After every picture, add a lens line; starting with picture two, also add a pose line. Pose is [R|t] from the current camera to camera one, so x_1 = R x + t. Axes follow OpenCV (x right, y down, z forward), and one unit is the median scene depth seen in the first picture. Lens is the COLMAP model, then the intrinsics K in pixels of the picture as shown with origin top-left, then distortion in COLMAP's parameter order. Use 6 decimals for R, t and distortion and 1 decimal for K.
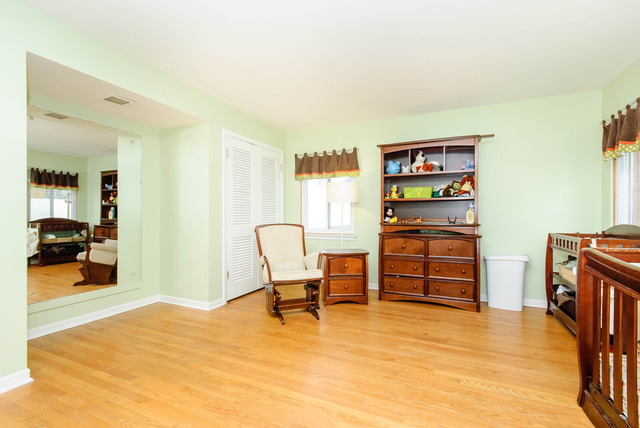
lens RADIAL K [[290.0, 0, 320.0], [0, 290.0, 214.0], [0, 0, 1]] dist [0.001106, 0.000172]
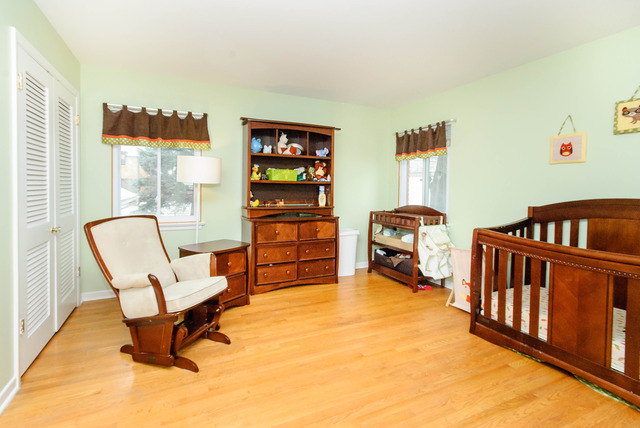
lens RADIAL K [[286.0, 0, 319.9], [0, 286.0, 197.9], [0, 0, 1]] dist [-0.001905, -0.000454]
pose [[0.671691, -0.009044, 0.740776, -0.289969], [-0.010378, 0.999712, 0.021616, -0.019069], [-0.740759, -0.022207, 0.671404, 0.265026]]
